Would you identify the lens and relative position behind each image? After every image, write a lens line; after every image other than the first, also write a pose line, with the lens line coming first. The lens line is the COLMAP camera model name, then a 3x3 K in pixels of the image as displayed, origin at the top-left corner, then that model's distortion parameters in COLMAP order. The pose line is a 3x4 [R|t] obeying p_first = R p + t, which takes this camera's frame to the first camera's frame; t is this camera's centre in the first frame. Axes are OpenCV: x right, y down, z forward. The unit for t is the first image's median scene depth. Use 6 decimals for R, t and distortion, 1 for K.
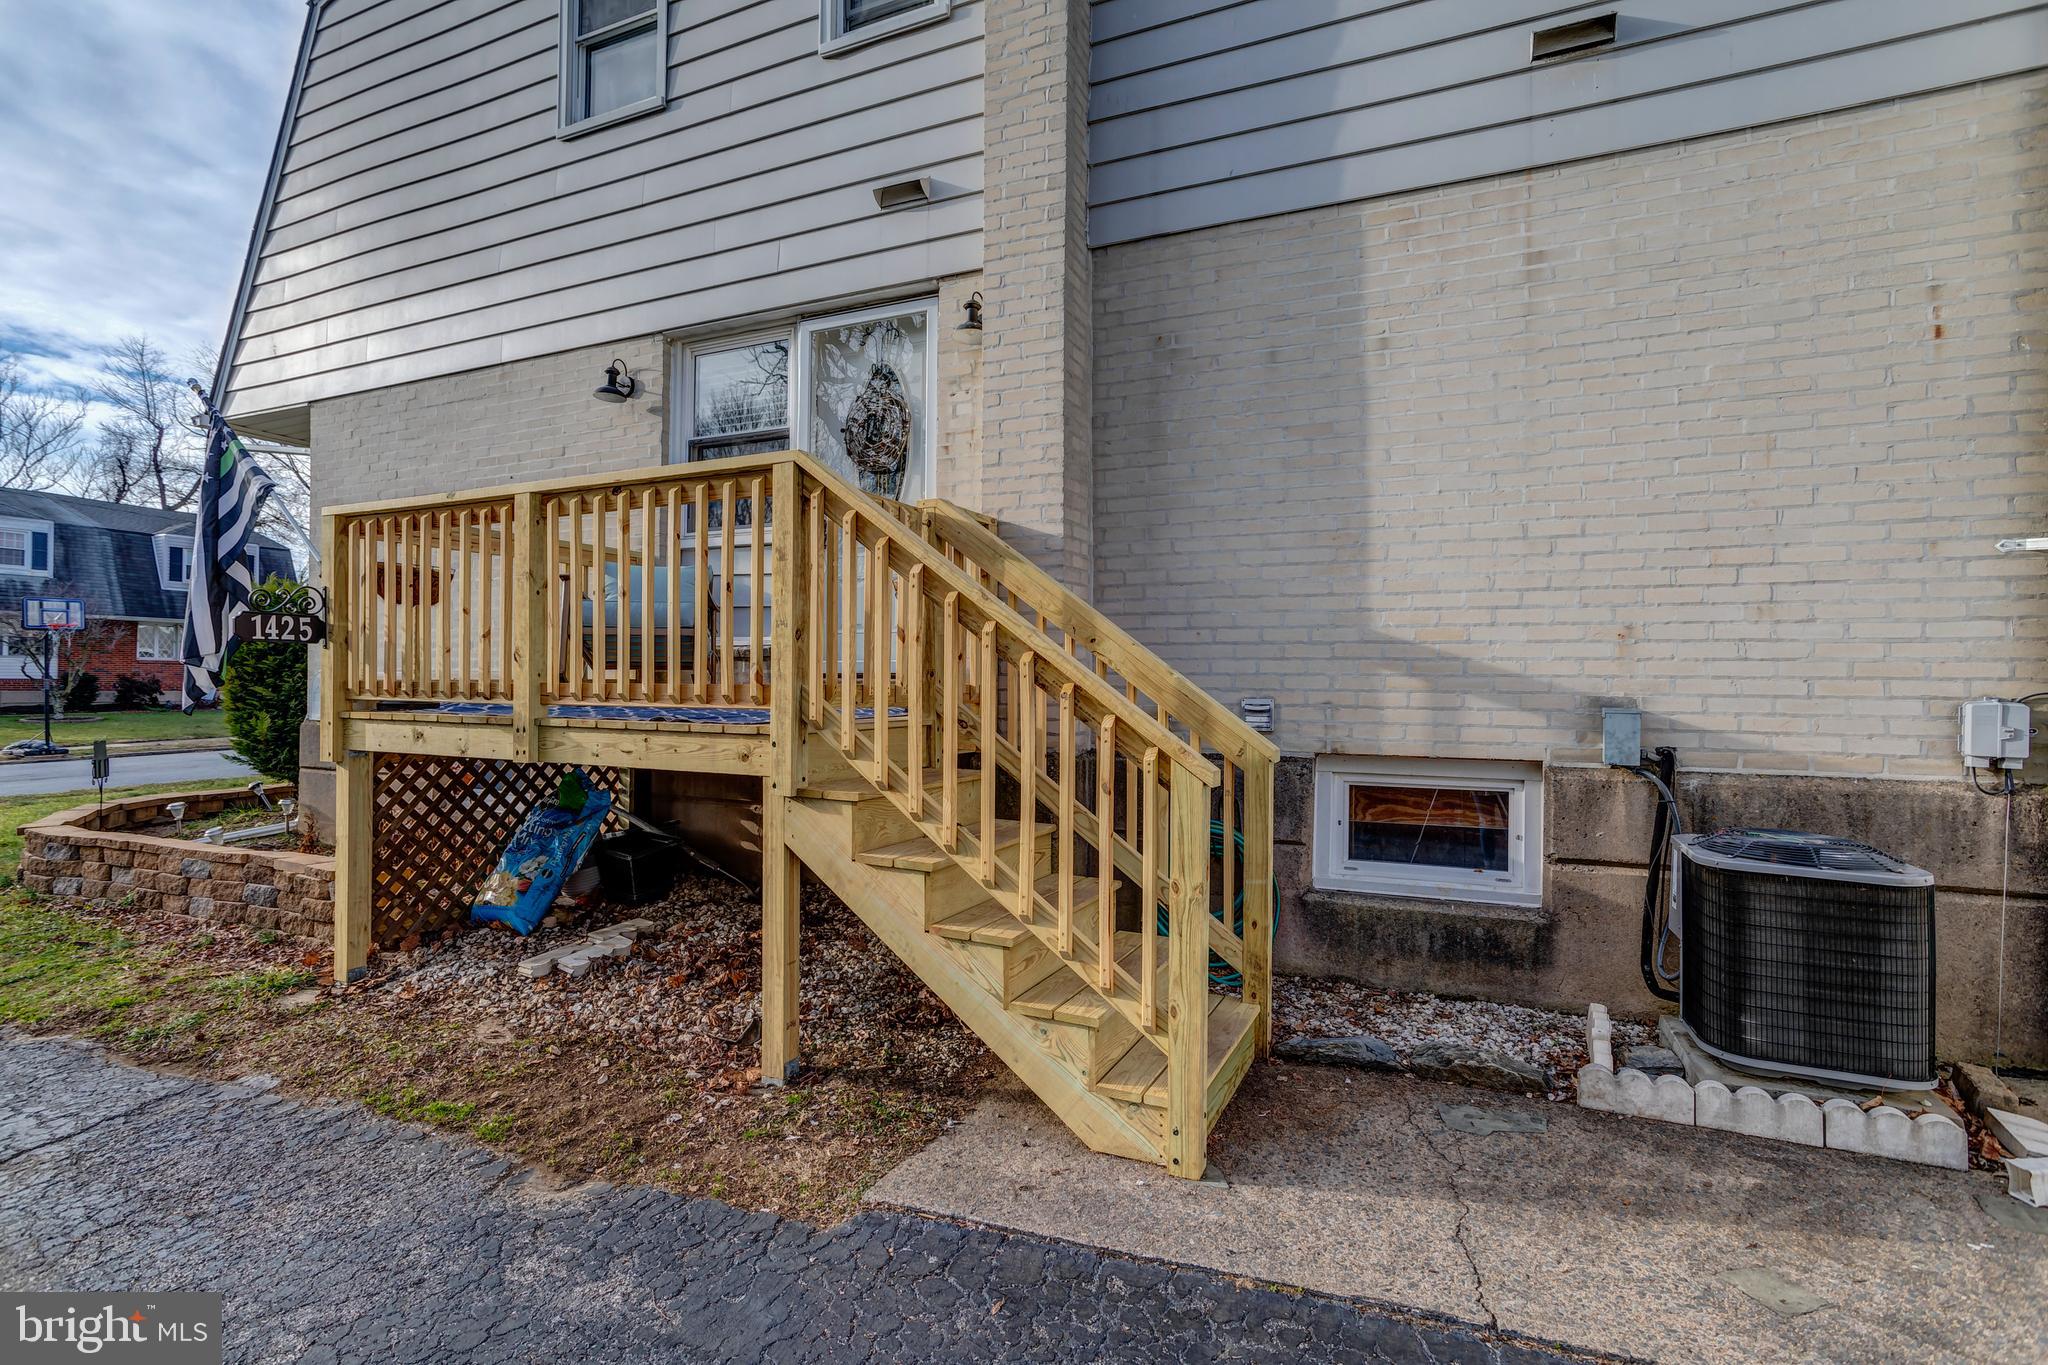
lens RADIAL K [[998.2, 0, 998.3], [0, 998.2, 667.1], [0, 0, 1]] dist [-0.031339, 0.000904]
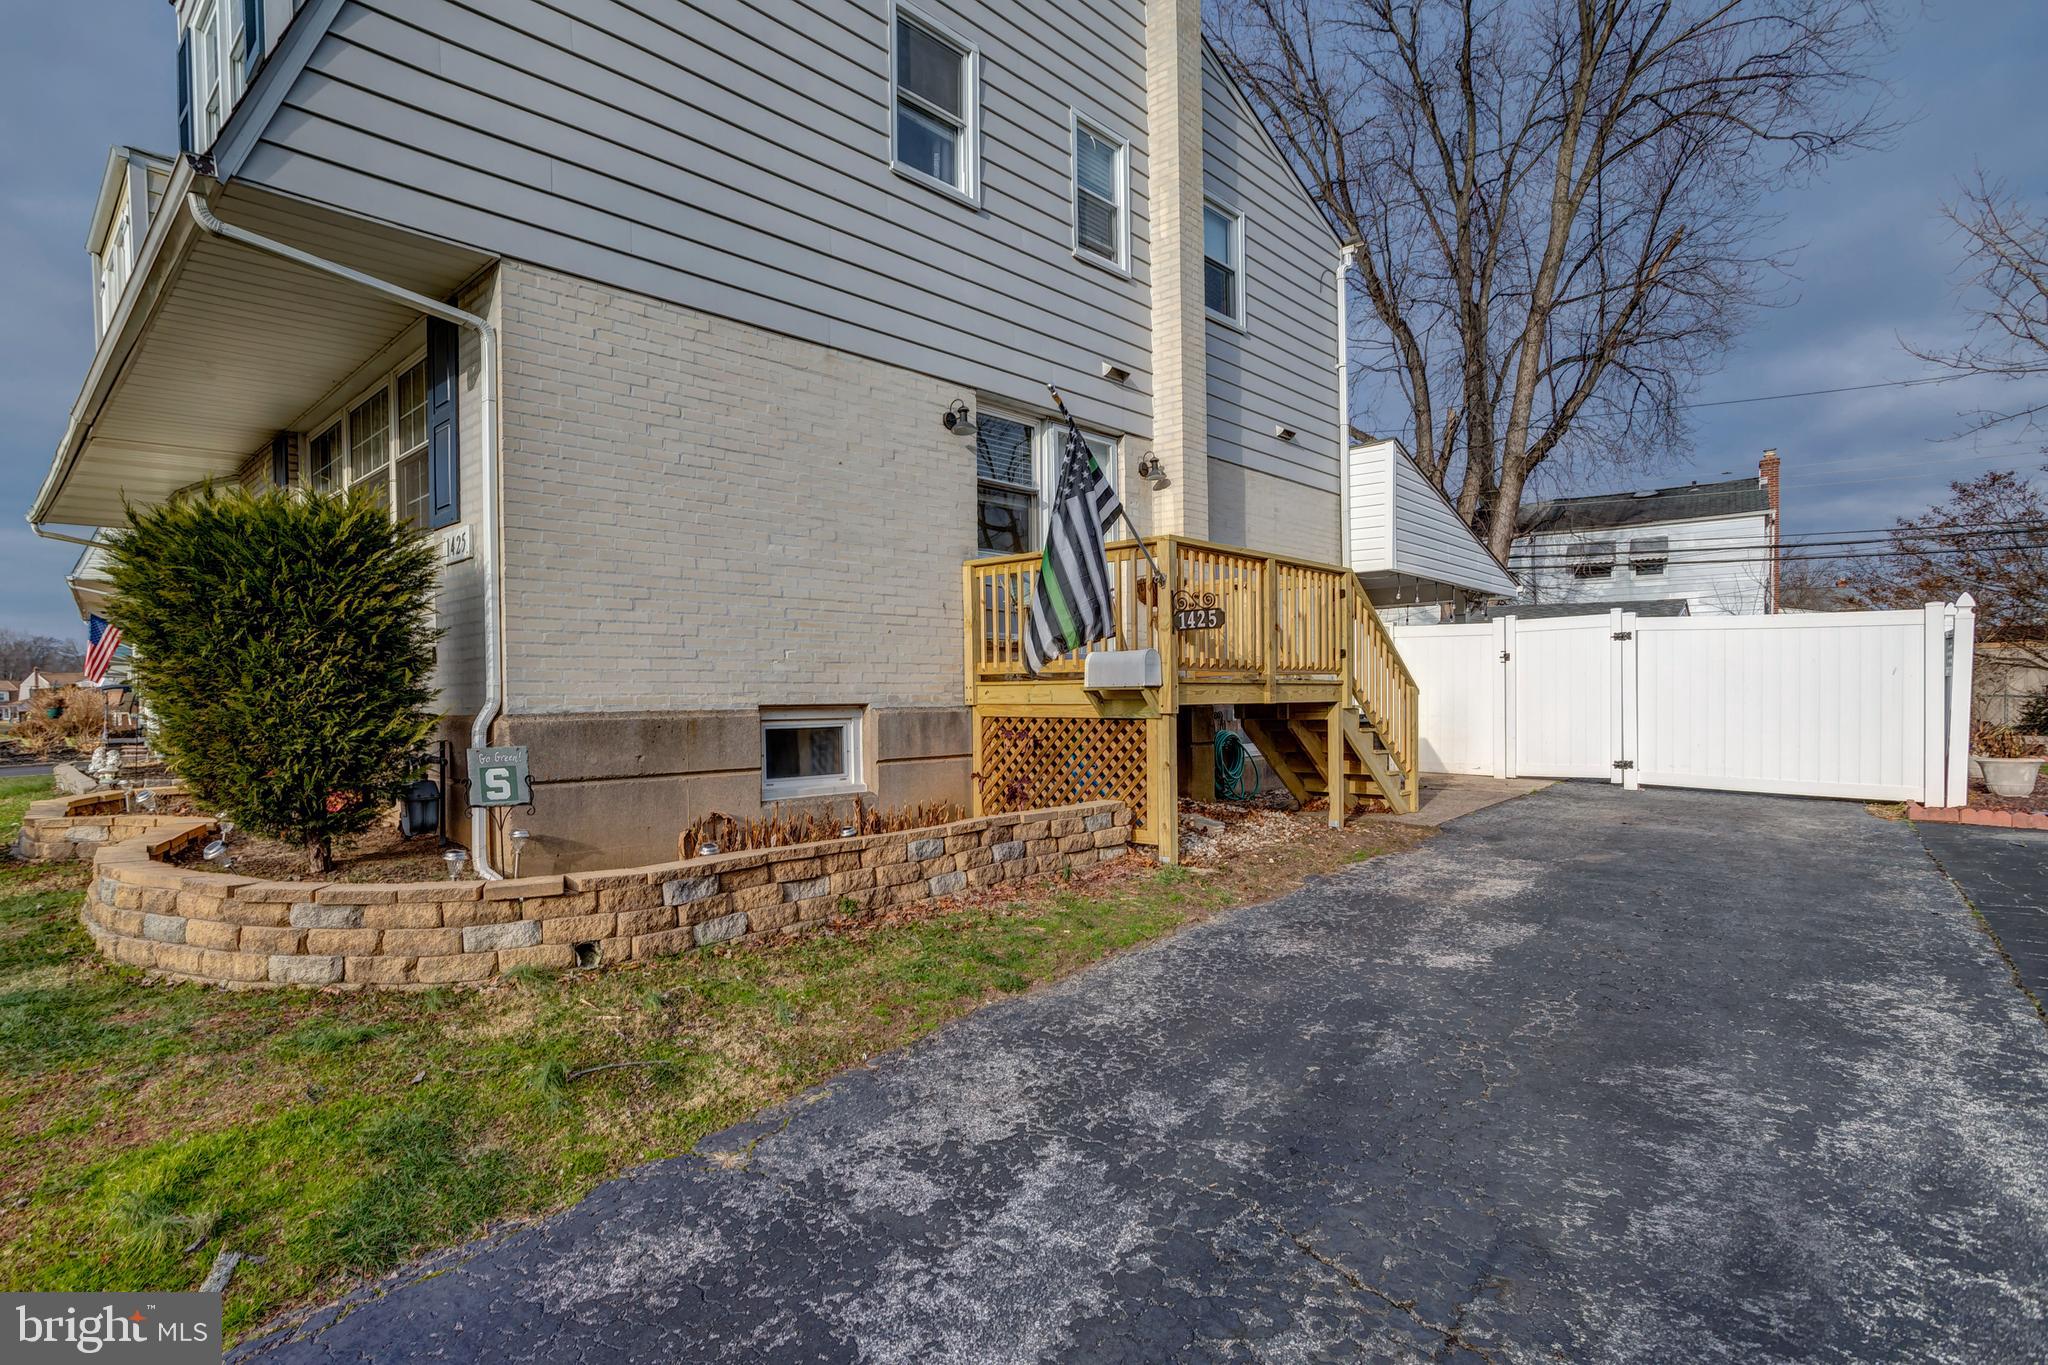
lens RADIAL K [[1004.6, 0, 1016.5], [0, 1004.6, 720.8], [0, 0, 1]] dist [-0.057001, 0.041062]
pose [[0.288739, -0.067095, 0.955054, -1.888938], [-0.011649, 0.997221, 0.073579, 0.004429], [-0.957337, -0.032370, 0.287155, 0.651254]]
